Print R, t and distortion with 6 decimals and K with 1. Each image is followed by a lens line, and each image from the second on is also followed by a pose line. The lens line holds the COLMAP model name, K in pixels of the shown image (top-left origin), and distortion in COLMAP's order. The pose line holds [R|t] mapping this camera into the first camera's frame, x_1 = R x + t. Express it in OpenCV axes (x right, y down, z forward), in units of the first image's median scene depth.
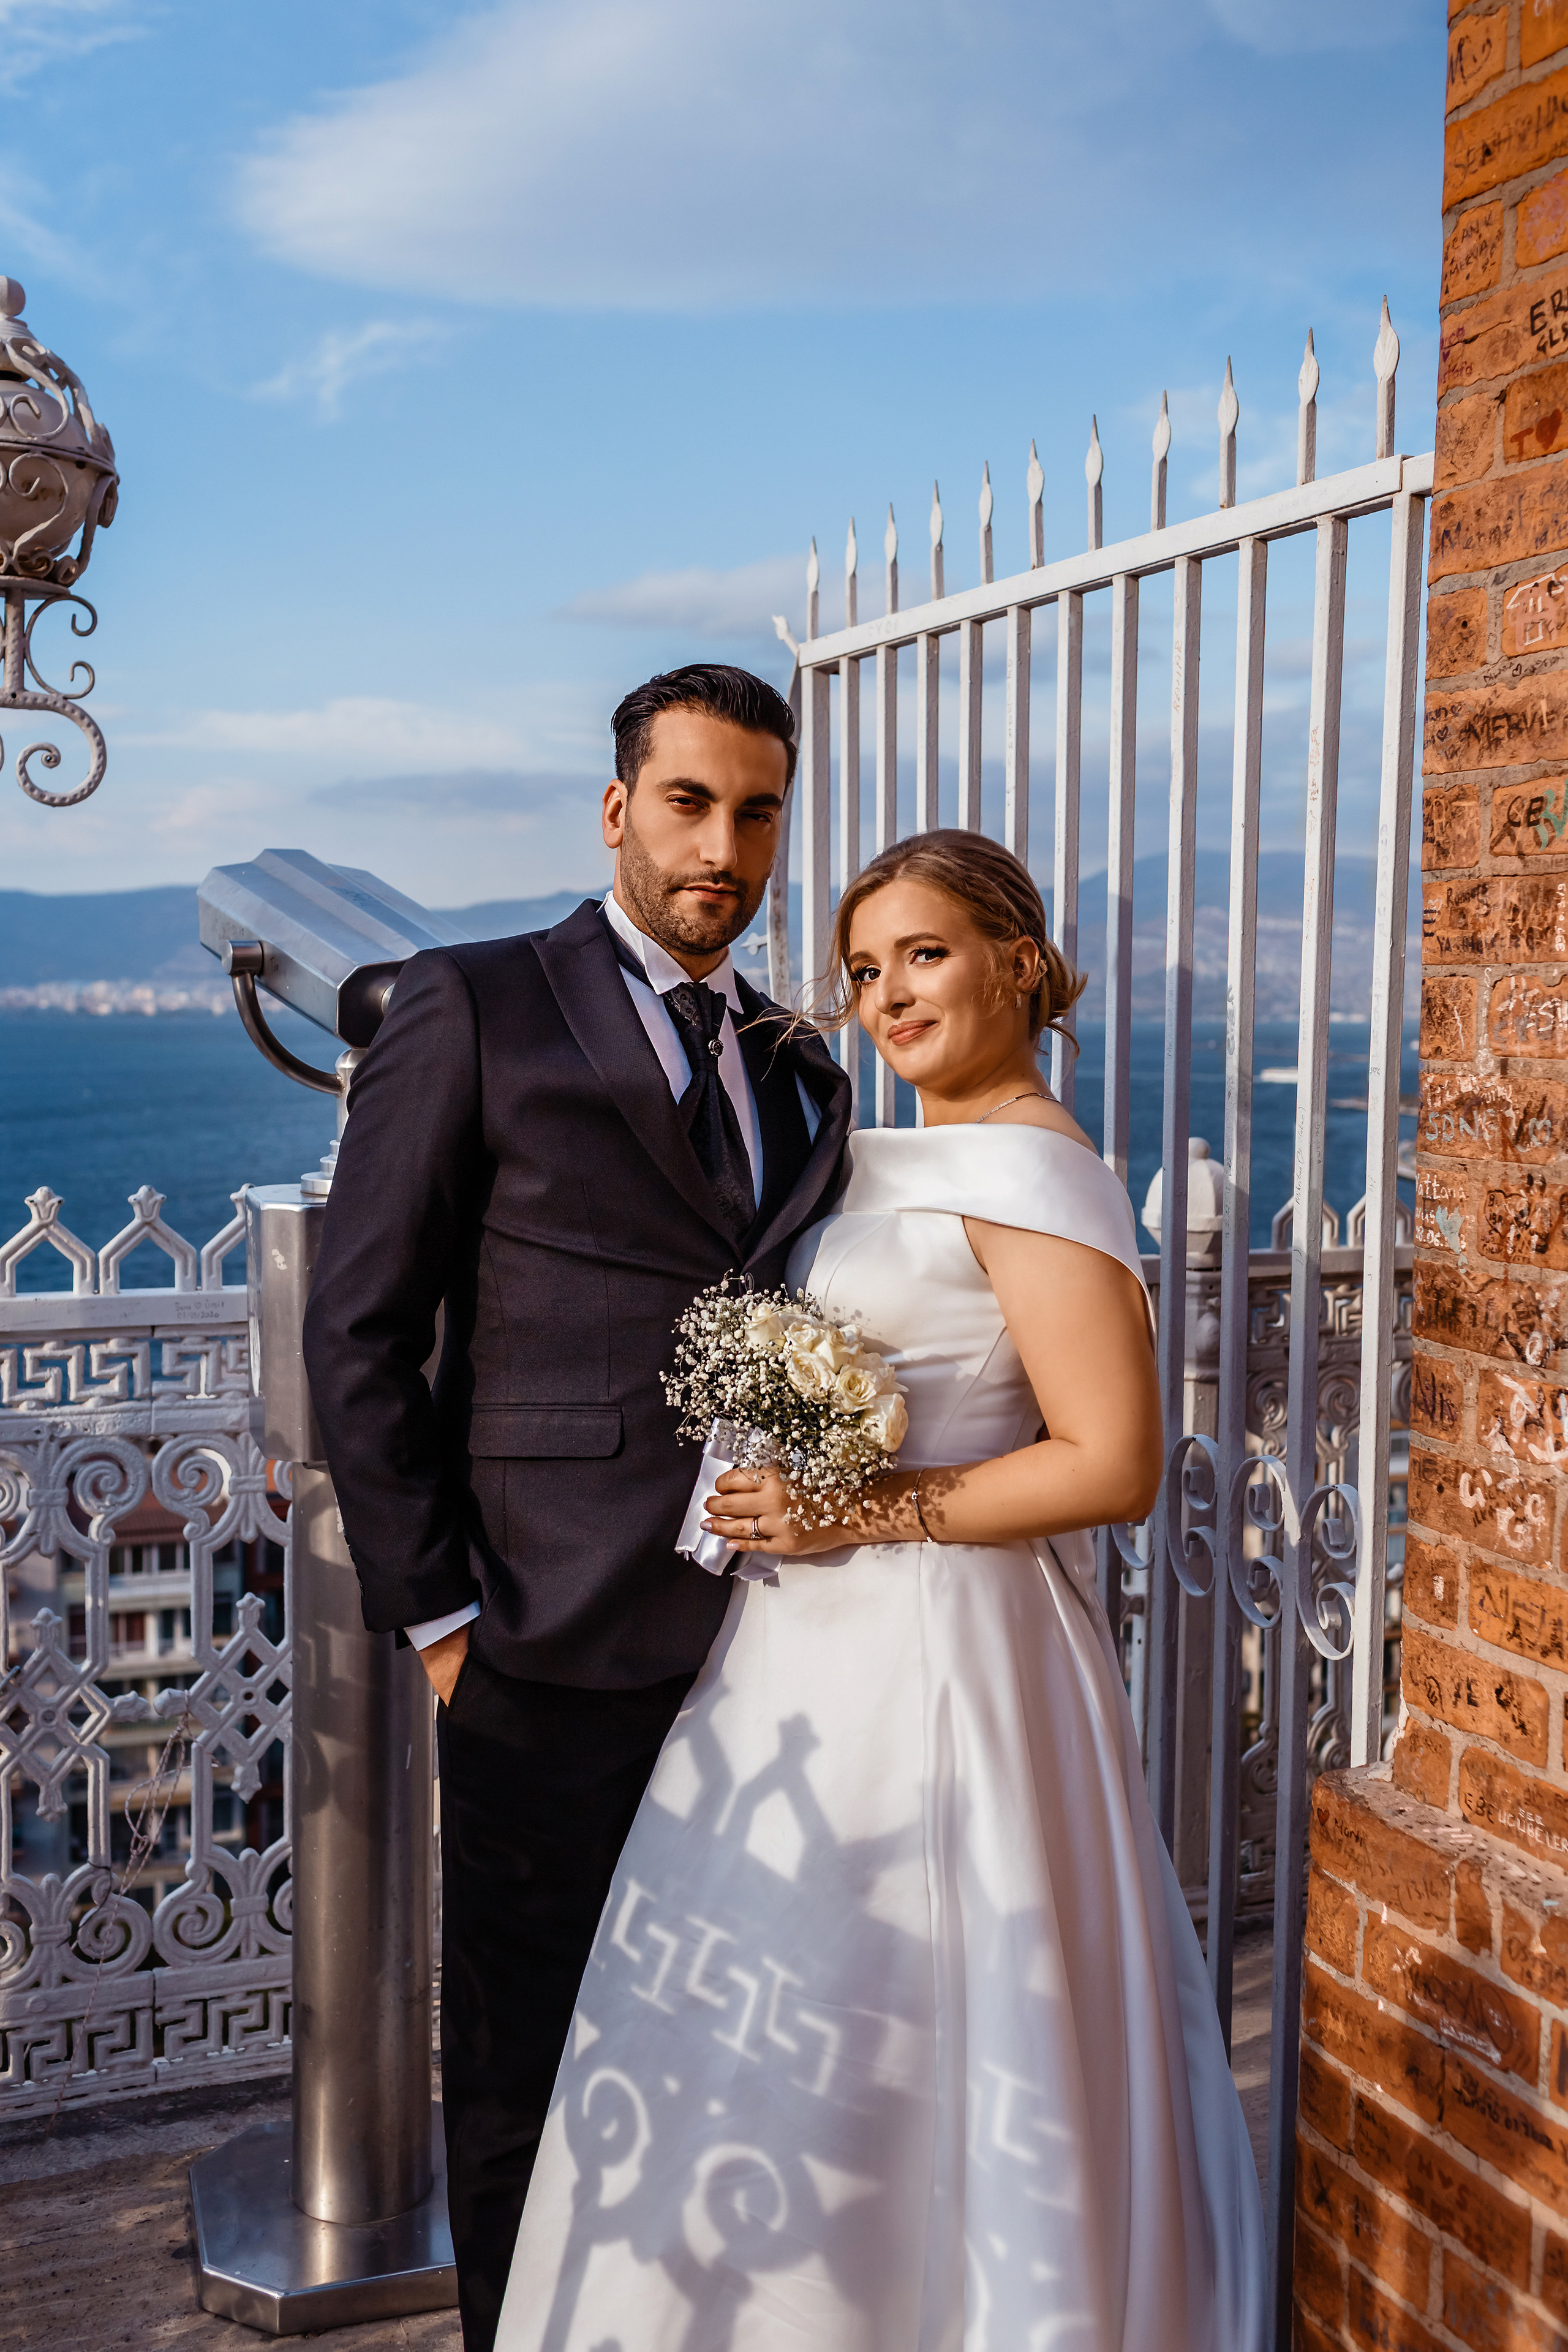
lens RADIAL K [[2257.4, 0, 784.0], [0, 2257.4, 1176.0], [0, 0, 1]] dist [0.007761, -0.002569]
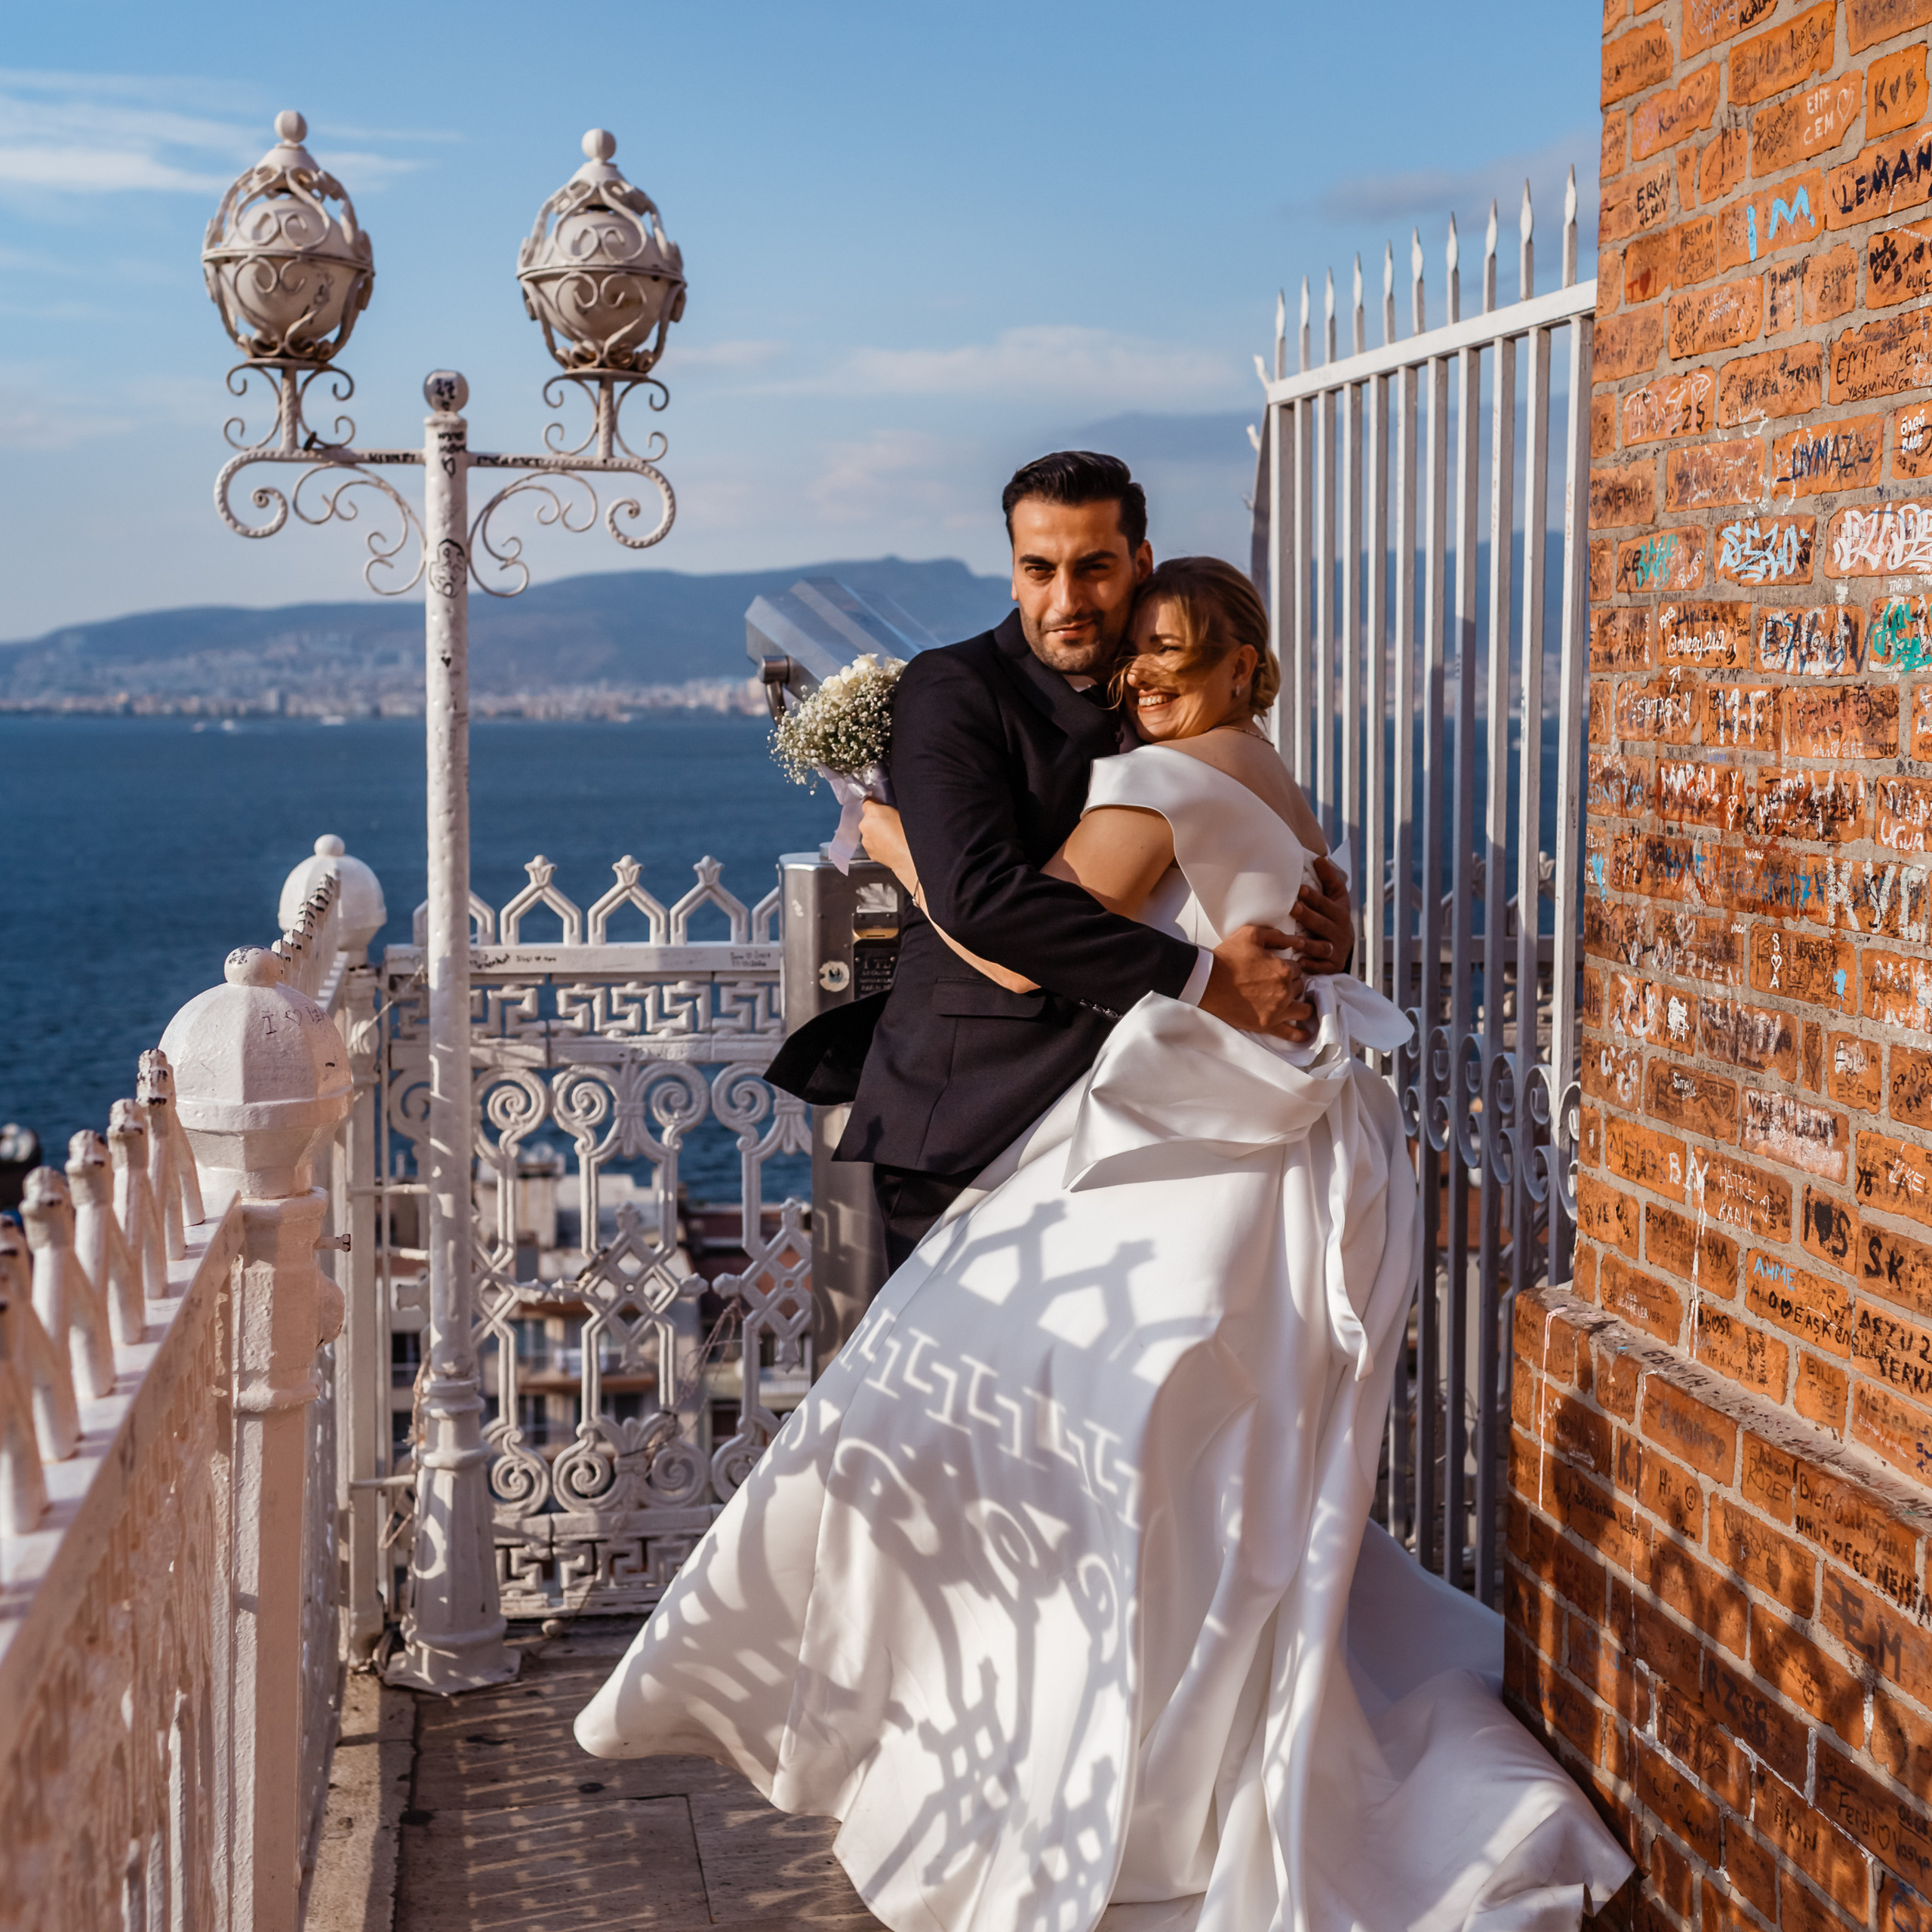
lens RADIAL K [[2753.2, 0, 966.0], [0, 2753.2, 966.0], [0, 0, 1]] dist [0.002487, 0.017174]
pose [[0.976437, 0.014113, -0.215339, 0.188057], [-0.009792, 0.999729, 0.021118, 0.033390], [0.215579, -0.018512, 0.976311, -0.454577]]
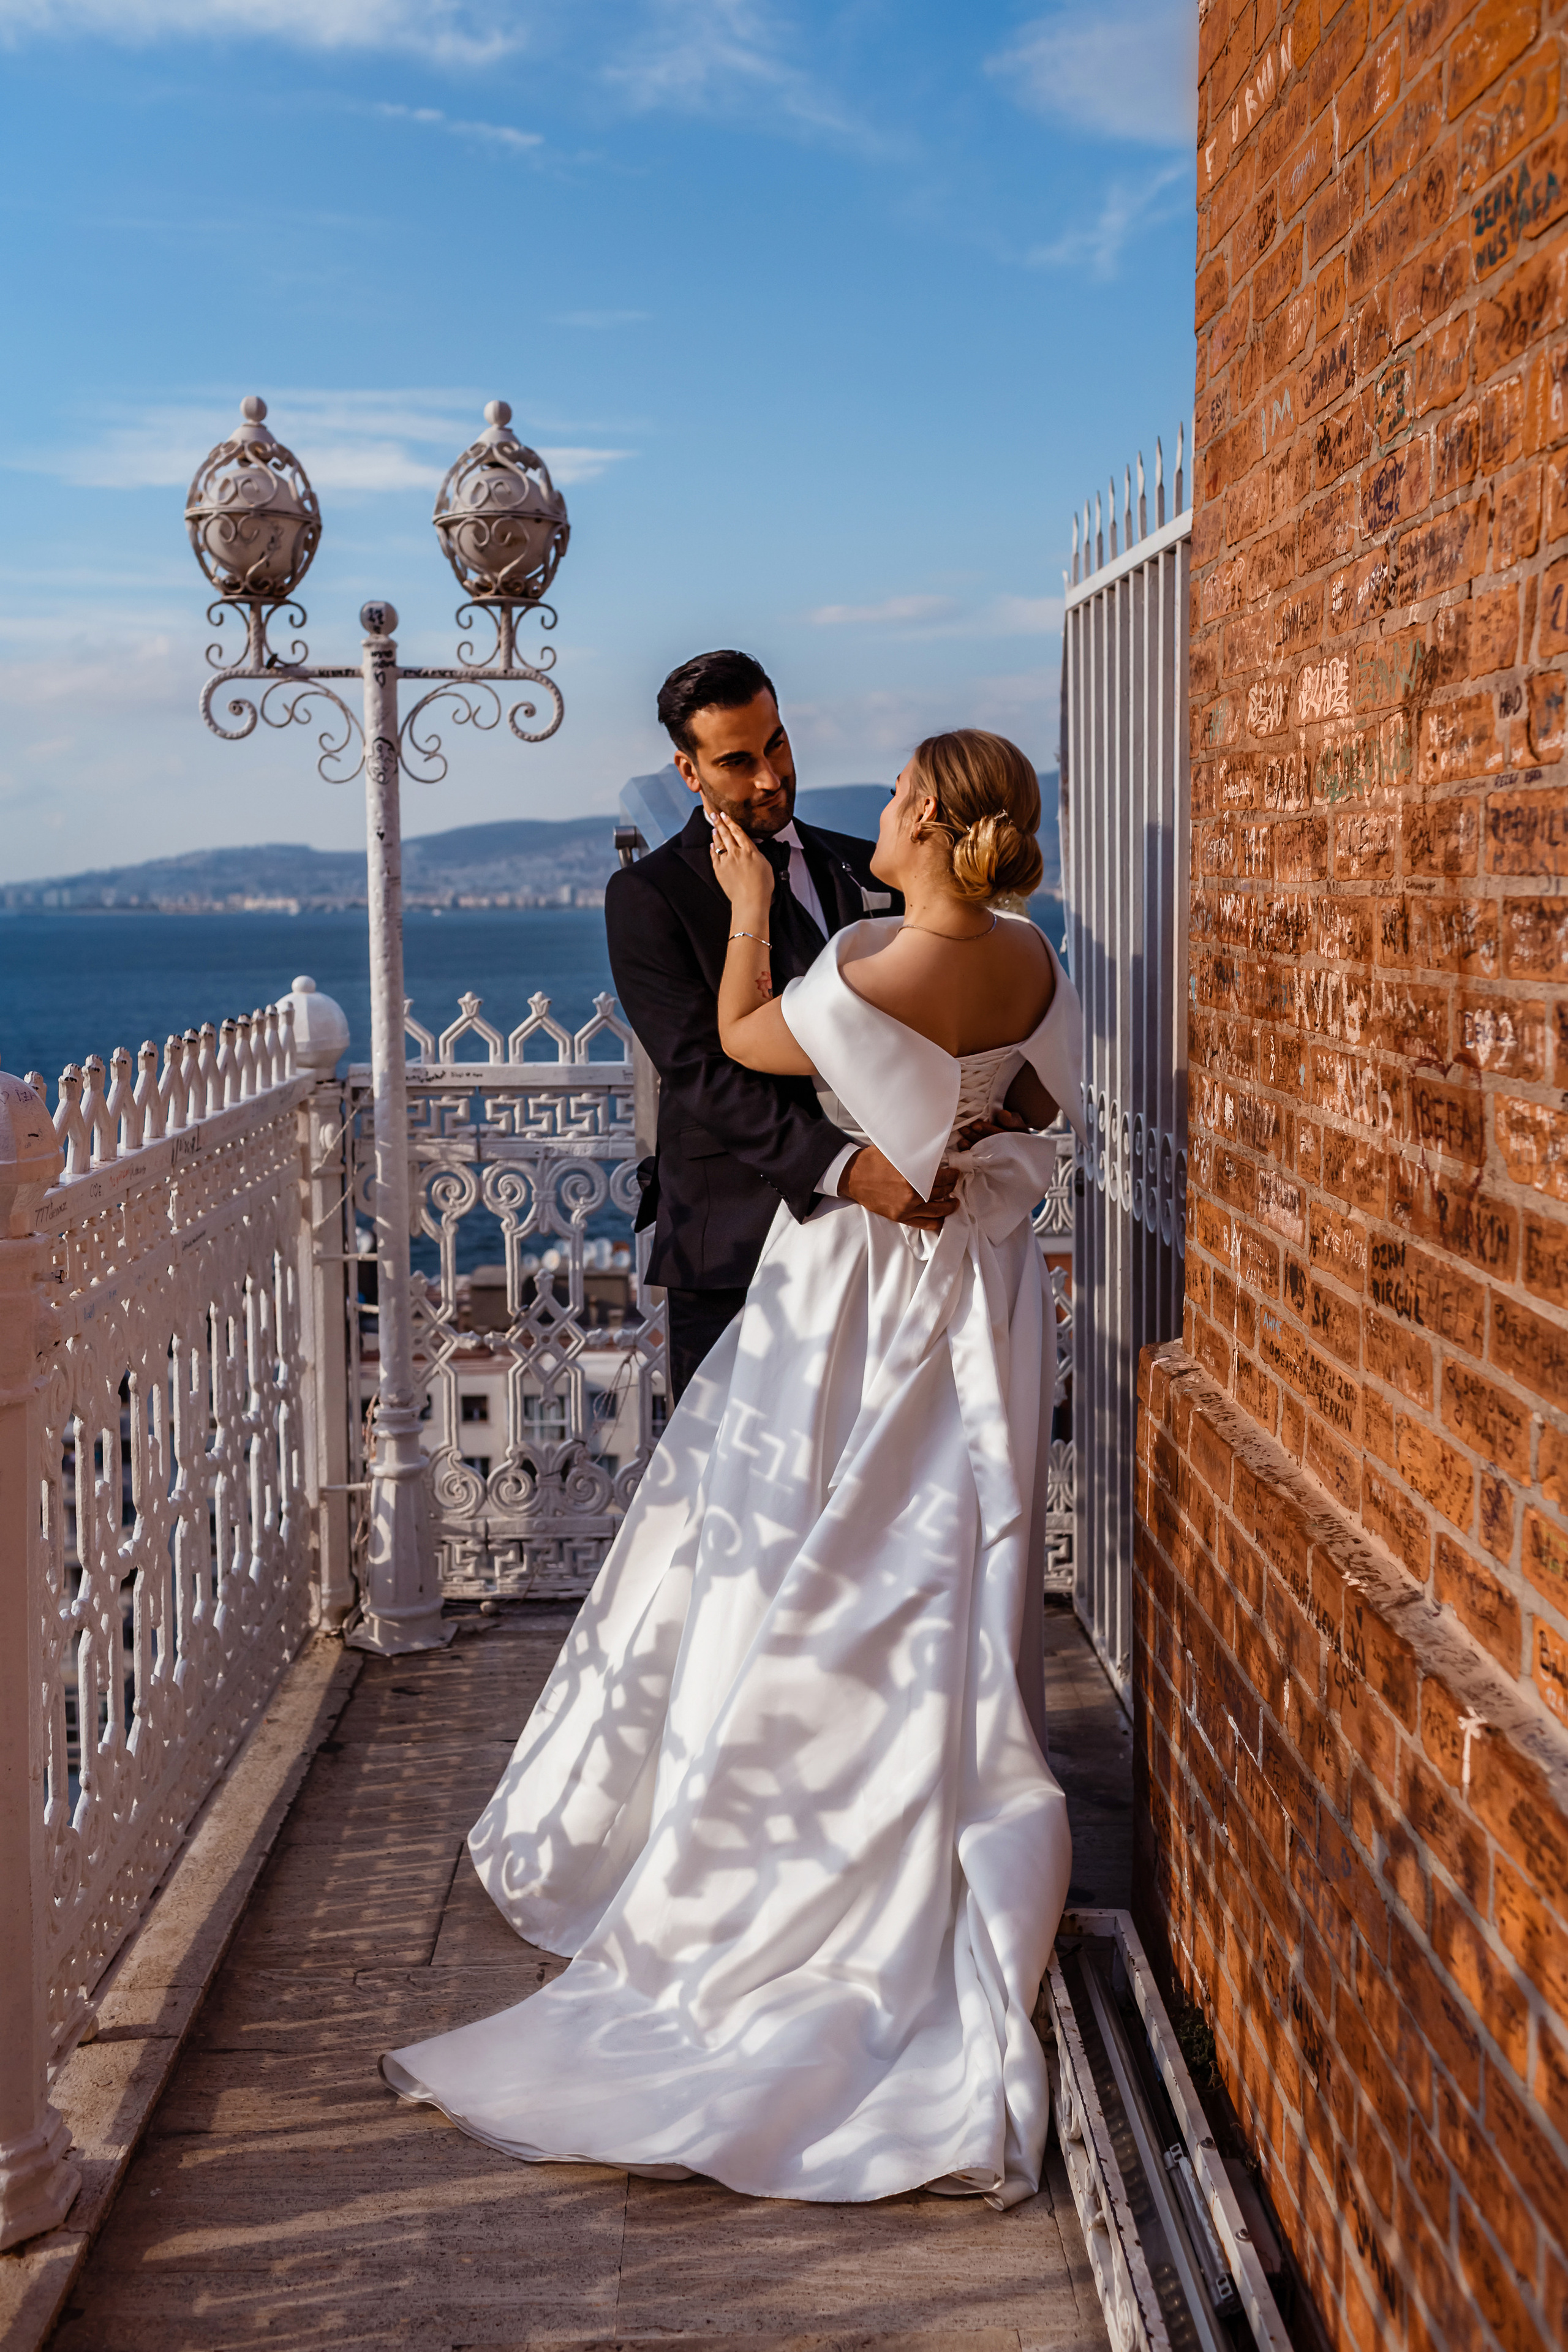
lens RADIAL K [[2232.3, 0, 784.0], [0, 2232.3, 1176.0], [0, 0, 1]] dist [0.002344, -0.000756]
pose [[0.934080, 0.027633, -0.355992, 0.393179], [-0.008957, 0.998501, 0.054004, 0.049203], [0.356951, -0.047256, 0.932927, -0.380411]]
